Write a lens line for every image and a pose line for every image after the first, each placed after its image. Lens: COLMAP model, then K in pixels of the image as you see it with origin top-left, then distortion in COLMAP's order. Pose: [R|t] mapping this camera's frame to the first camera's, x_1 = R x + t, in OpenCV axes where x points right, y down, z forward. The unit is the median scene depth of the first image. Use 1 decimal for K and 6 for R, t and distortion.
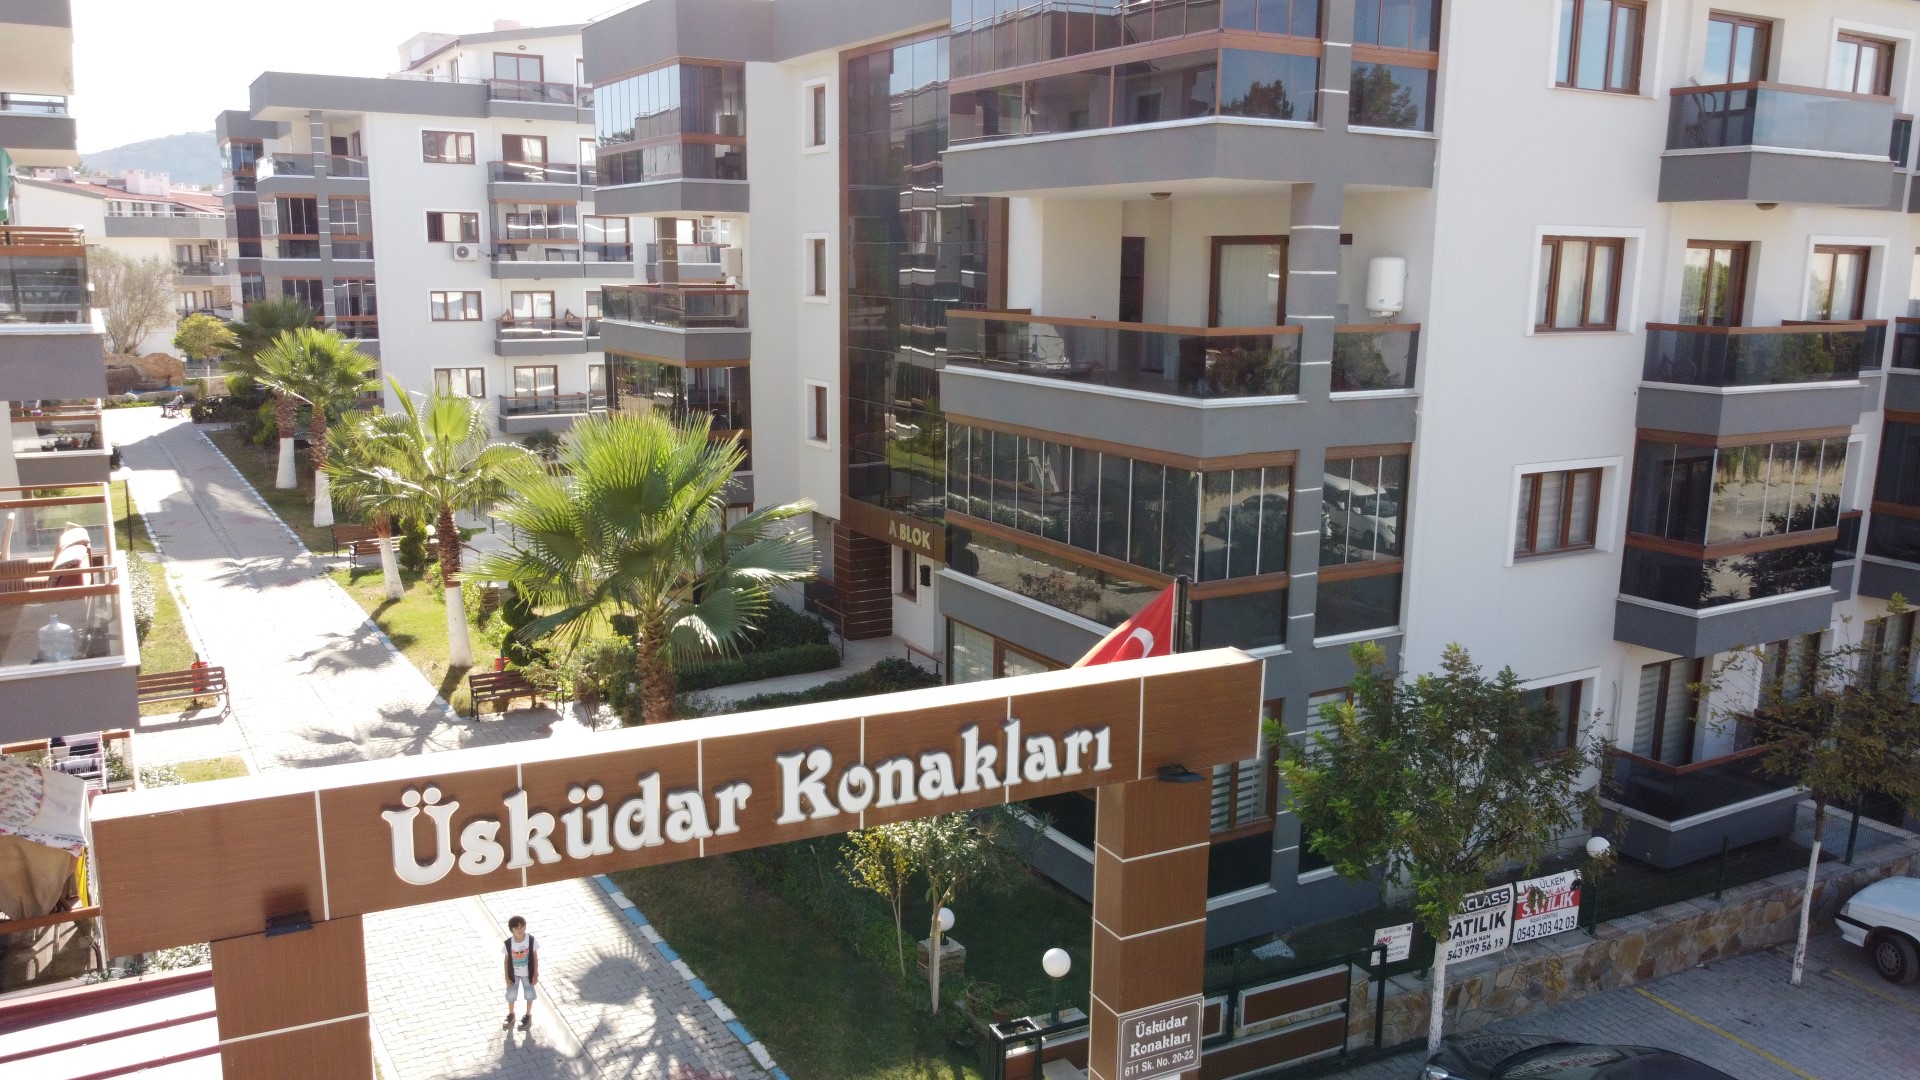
lens RADIAL K [[1448.2, 0, 959.5], [0, 1448.2, 529.4], [0, 0, 1]] dist [-0.003674, -0.006240]
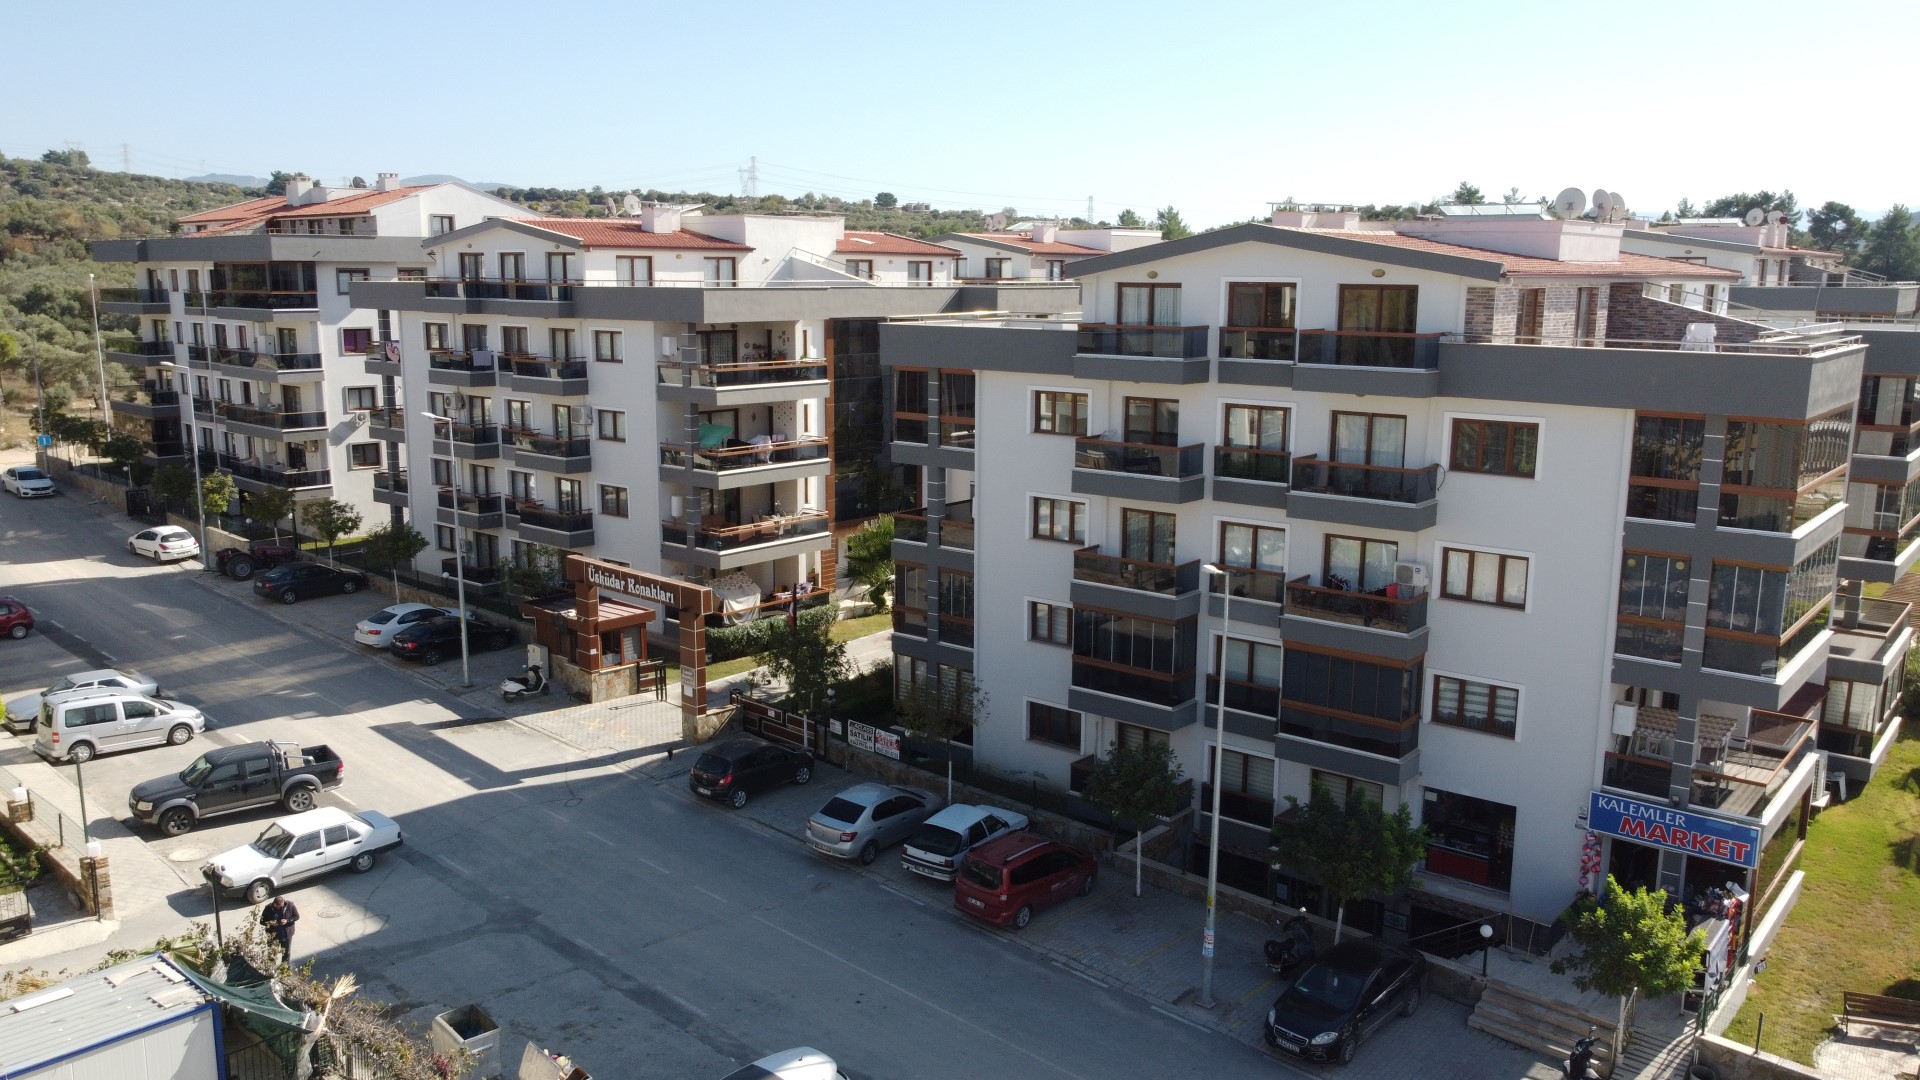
lens RADIAL K [[1448.2, 0, 966.3], [0, 1448.2, 544.0], [0, 0, 1]] dist [-0.003674, -0.006240]
pose [[0.356755, 0.165534, -0.919415, 4.988574], [-0.176865, 0.978345, 0.107516, -0.723309], [0.917303, 0.124256, 0.378307, 0.138578]]
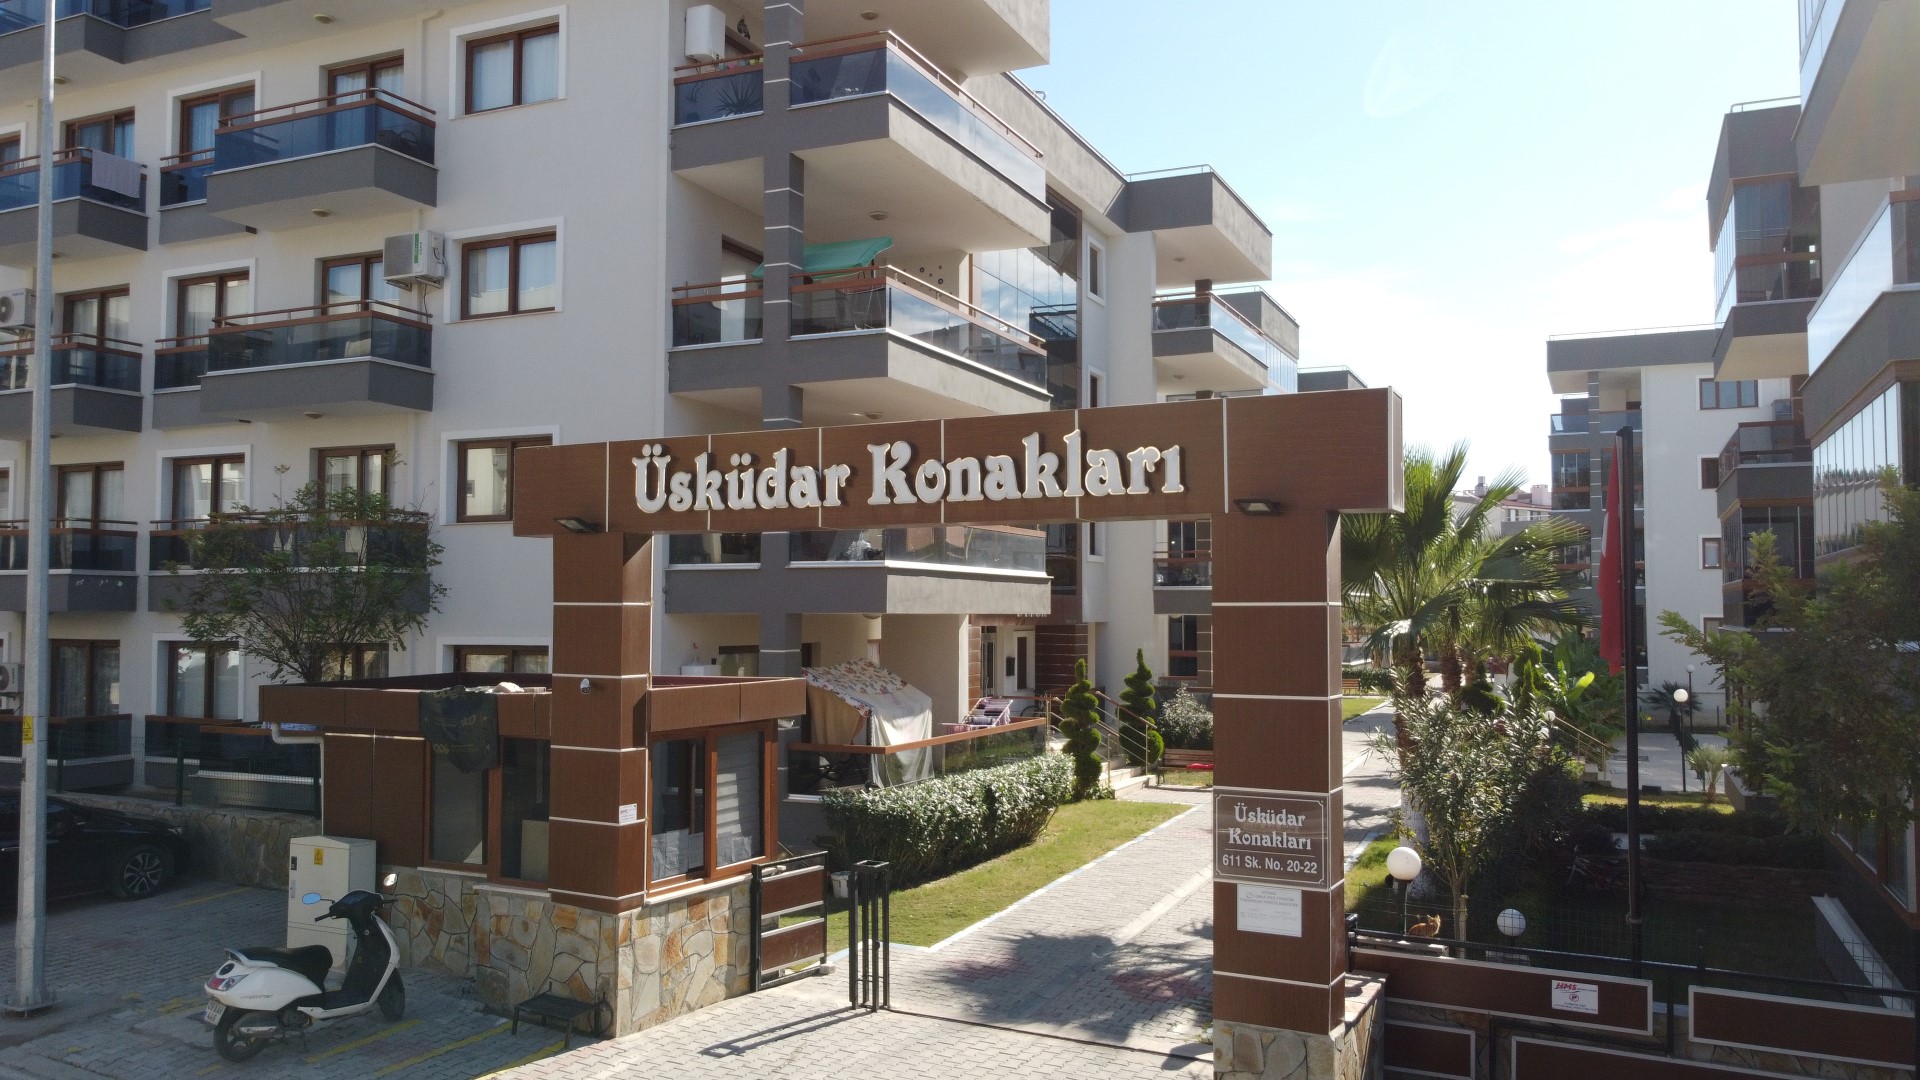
lens RADIAL K [[1448.2, 0, 955.1], [0, 1448.2, 542.8], [0, 0, 1]] dist [-0.003674, -0.006240]
pose [[0.584110, -0.048050, -0.810251, 0.881150], [-0.145620, 0.975846, -0.162847, 0.419171], [0.798505, 0.213109, 0.563004, 0.392015]]
